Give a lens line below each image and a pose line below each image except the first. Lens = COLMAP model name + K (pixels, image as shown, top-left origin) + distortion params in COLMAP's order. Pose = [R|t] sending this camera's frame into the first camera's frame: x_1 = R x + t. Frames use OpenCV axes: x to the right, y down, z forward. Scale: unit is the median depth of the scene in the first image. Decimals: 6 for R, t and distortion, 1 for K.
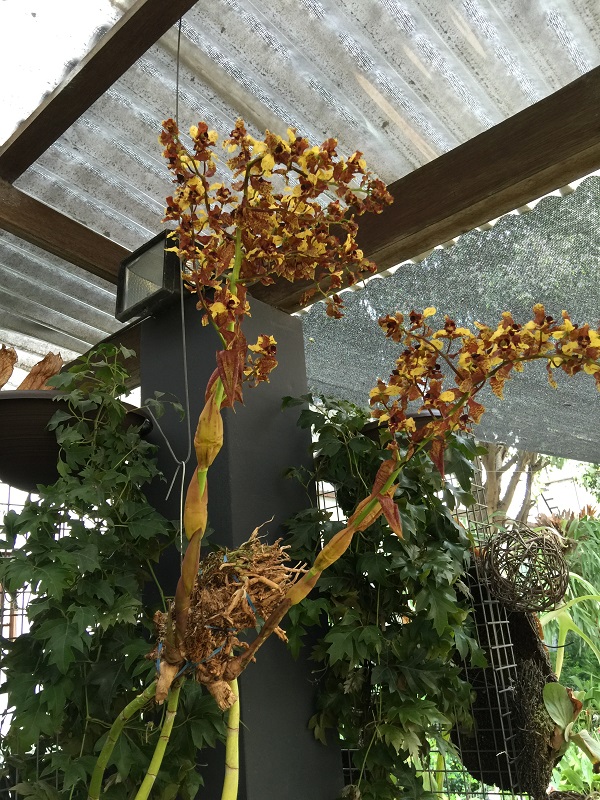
lens RADIAL K [[681.5, 0, 300.2], [0, 681.5, 402.9], [0, 0, 1]] dist [0.065080, -0.110724]
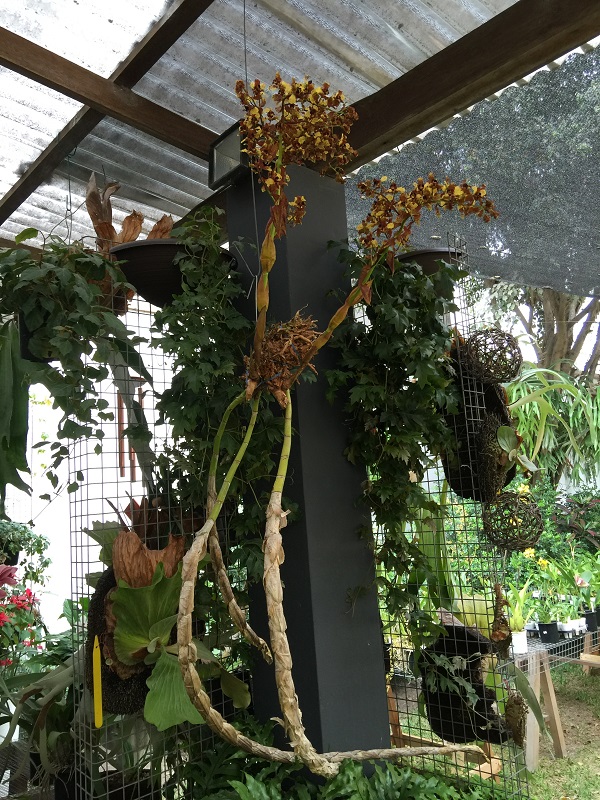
lens RADIAL K [[681.5, 0, 293.8], [0, 681.5, 398.0], [0, 0, 1]] dist [0.065080, -0.110724]
pose [[0.990971, -0.002490, -0.134051, 0.113785], [0.027670, 0.982101, 0.186310, 0.054413], [0.131188, -0.188337, 0.973303, -0.536445]]
